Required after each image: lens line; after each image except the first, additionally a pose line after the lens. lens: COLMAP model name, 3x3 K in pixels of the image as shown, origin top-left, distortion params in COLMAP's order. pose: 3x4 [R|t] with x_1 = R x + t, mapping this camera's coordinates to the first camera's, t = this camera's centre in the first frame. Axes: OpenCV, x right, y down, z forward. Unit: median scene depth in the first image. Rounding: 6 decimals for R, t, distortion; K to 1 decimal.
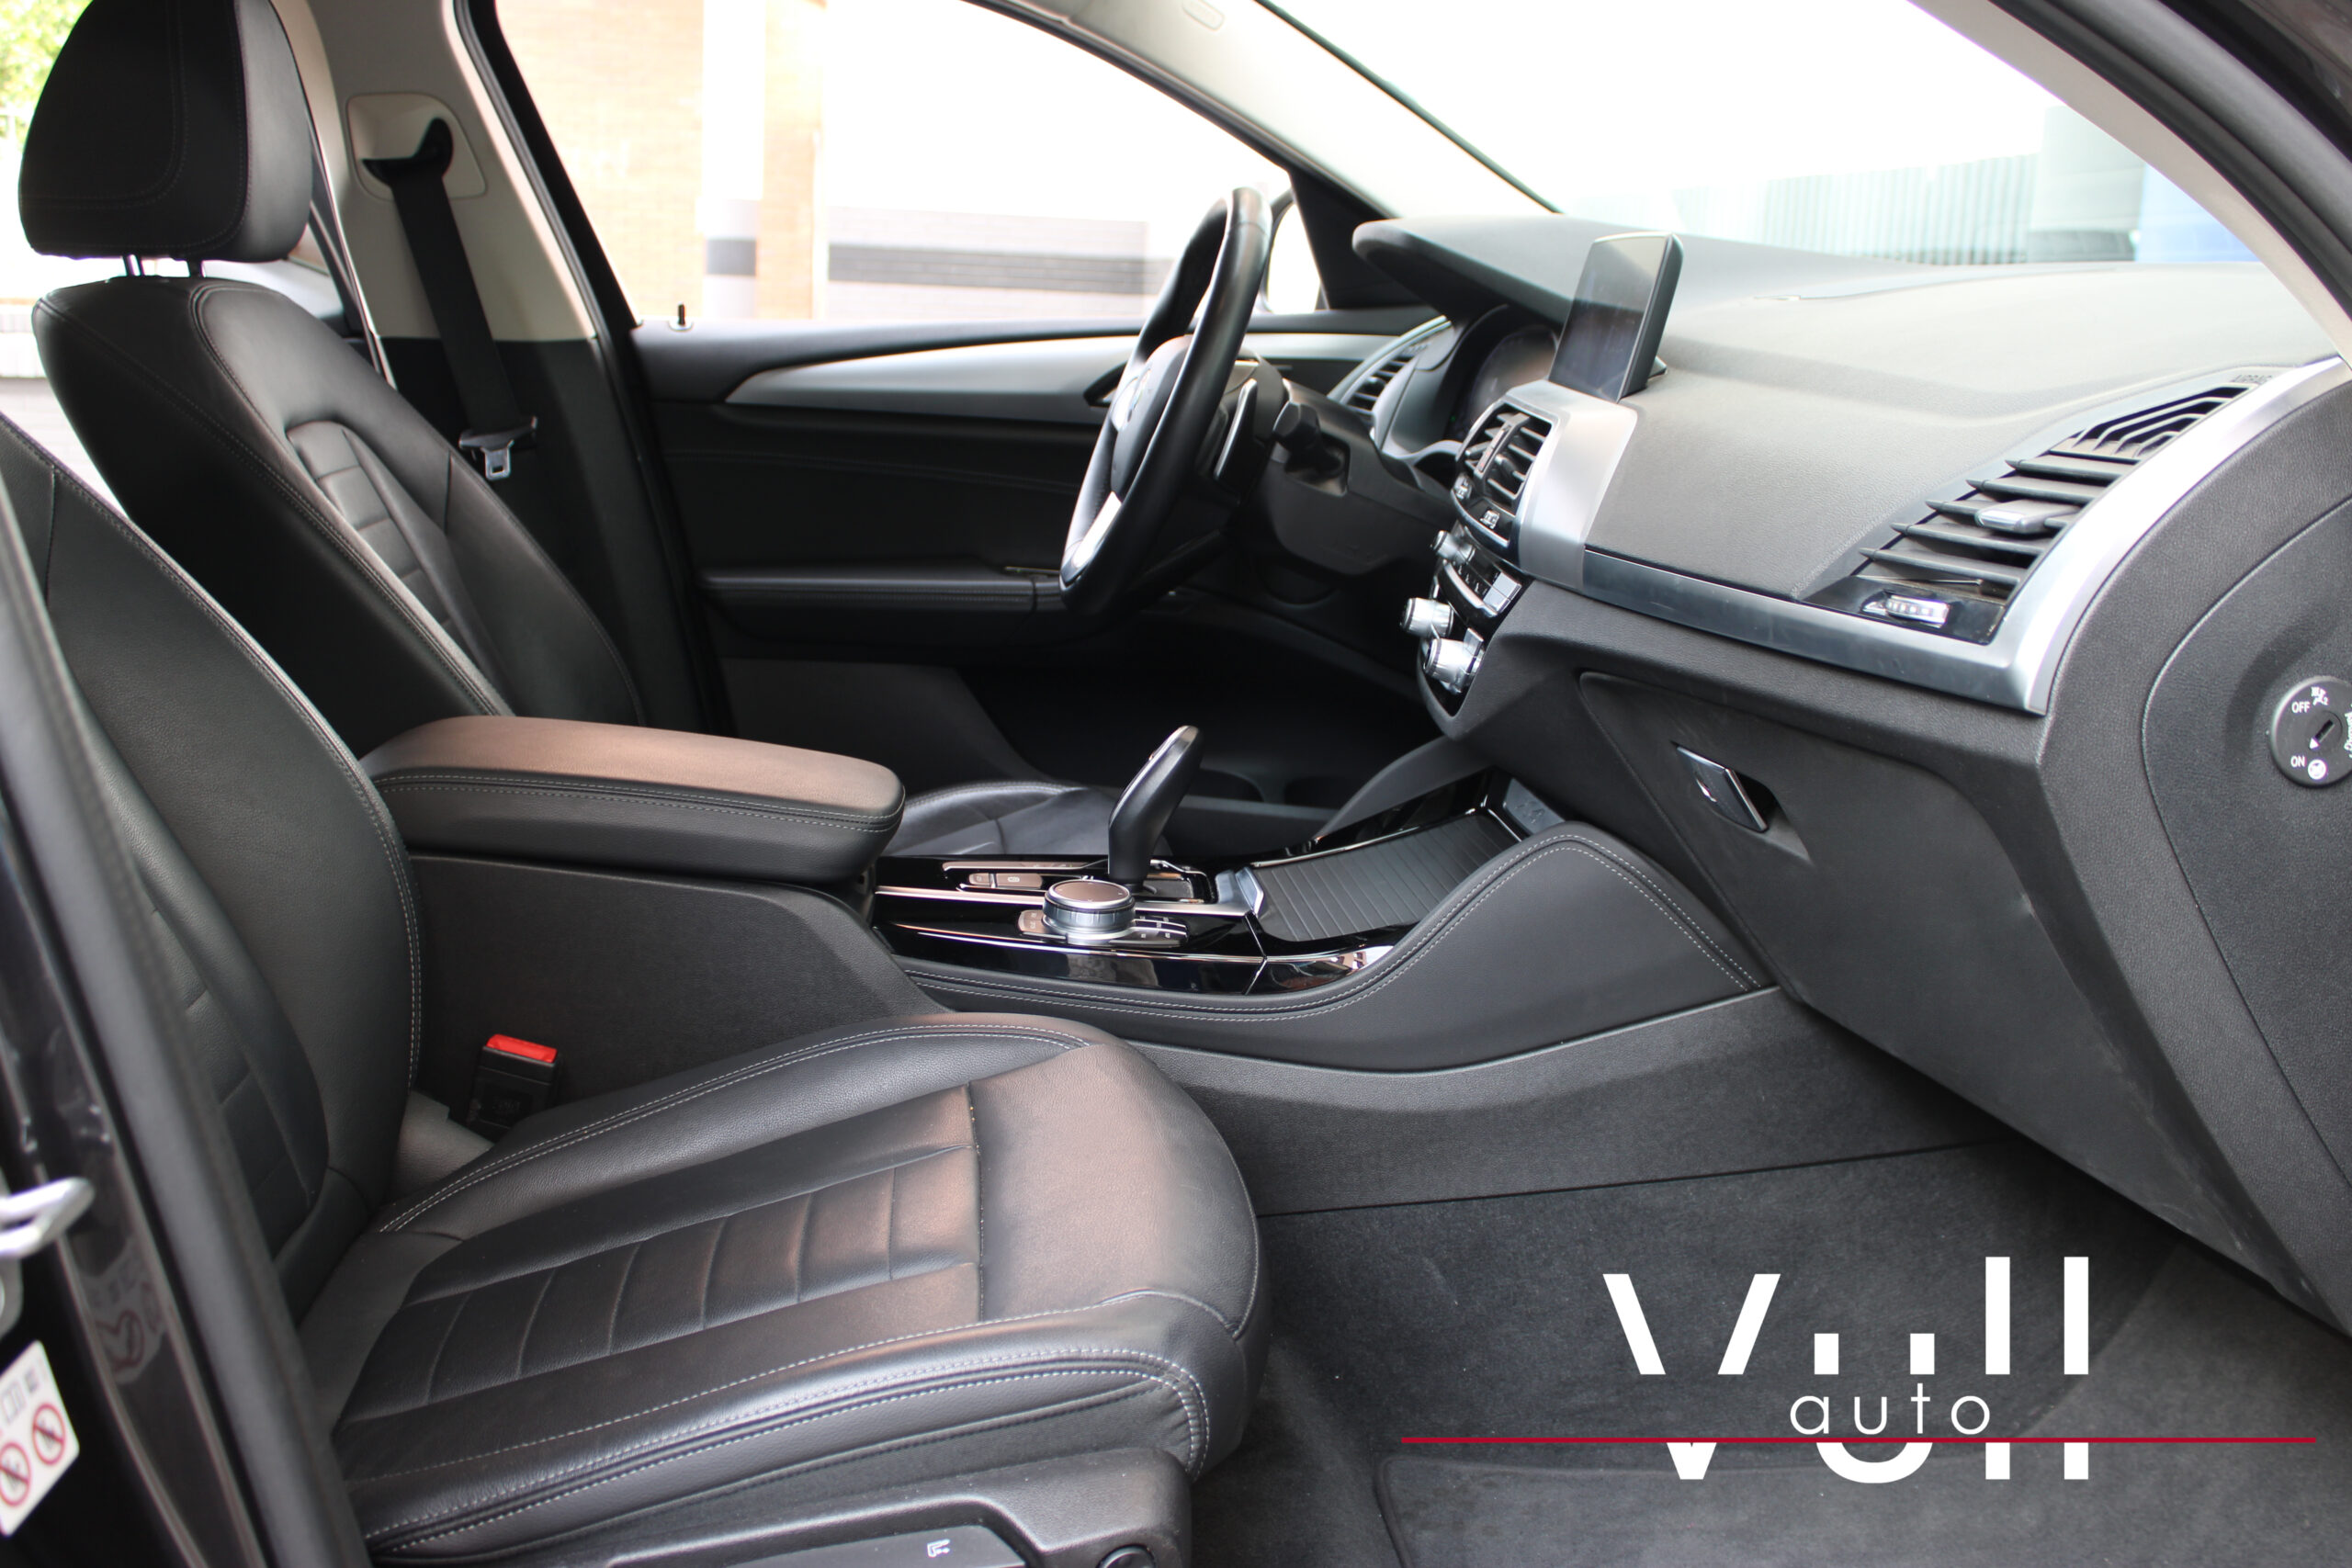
lens RADIAL K [[2199.9, 0, 1176.0], [0, 2199.9, 784.0], [0, 0, 1]] dist [-0.135025, 0.119028]
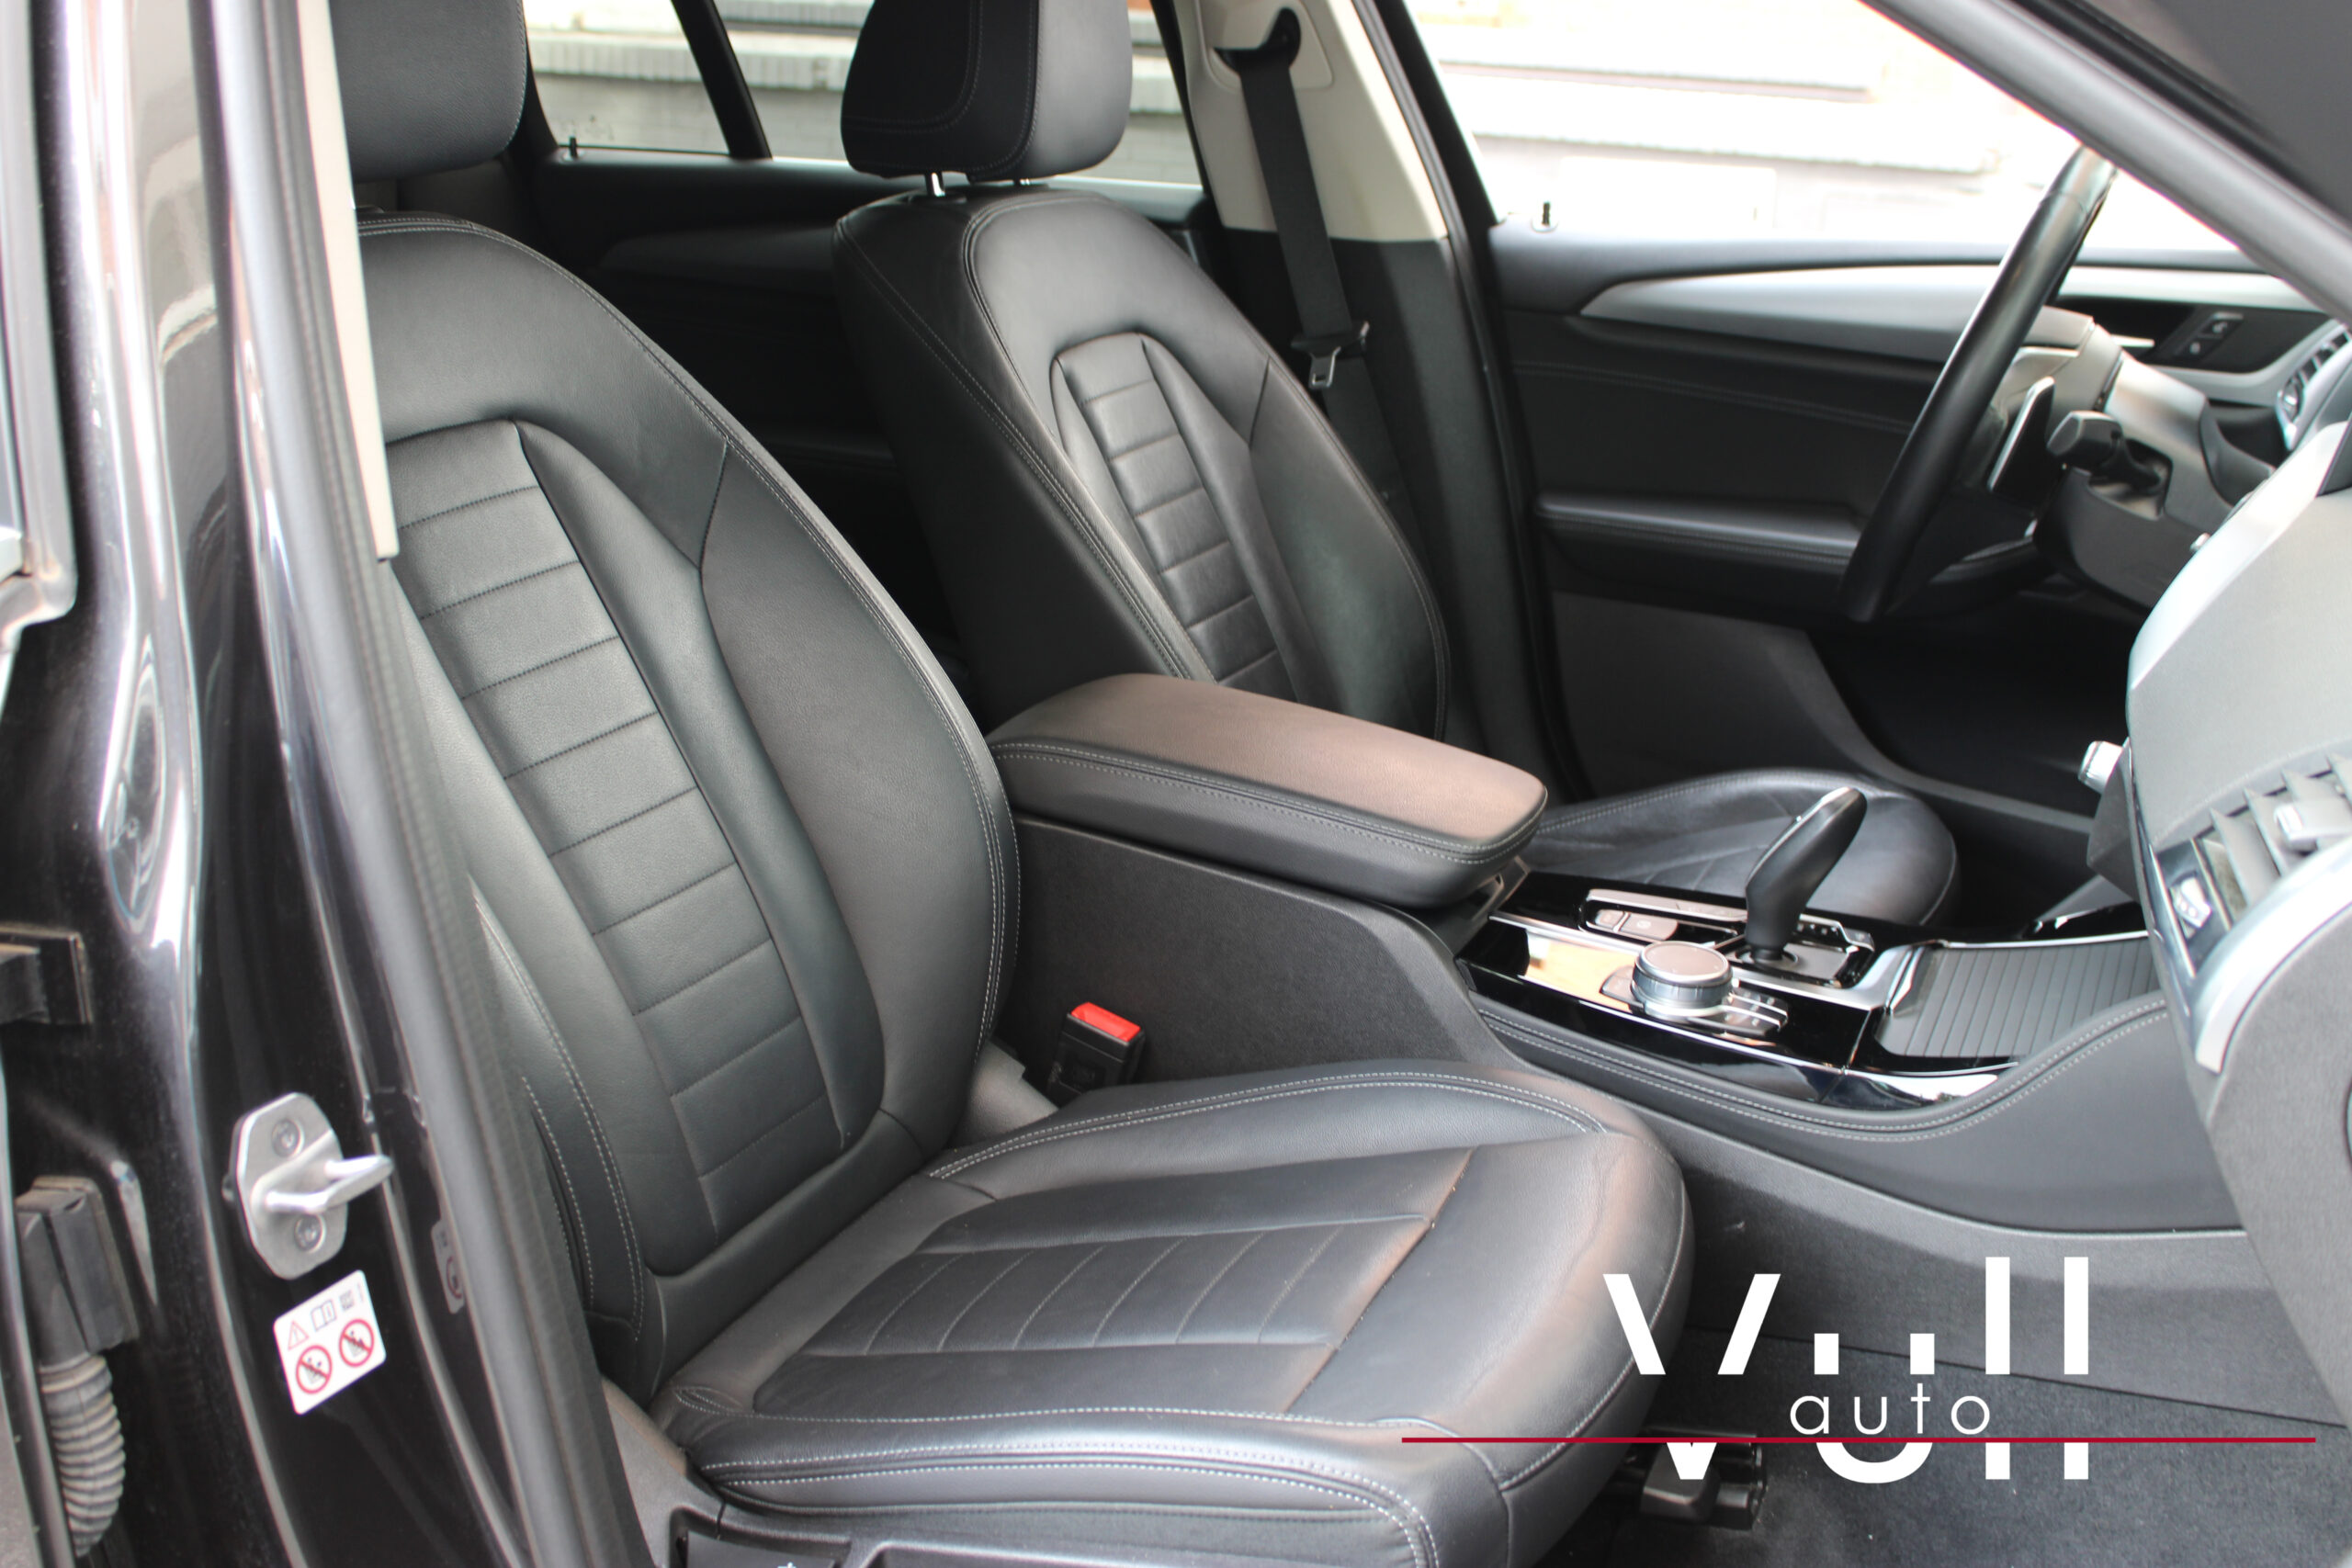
lens RADIAL K [[2595.3, 0, 1176.0], [0, 2595.3, 784.0], [0, 0, 1]] dist [-0.115907, 0.153395]
pose [[0.875058, 0.141824, -0.462774, 0.272356], [-0.107156, 0.989148, 0.100517, -0.113174], [0.472007, -0.038369, 0.880759, -0.056414]]
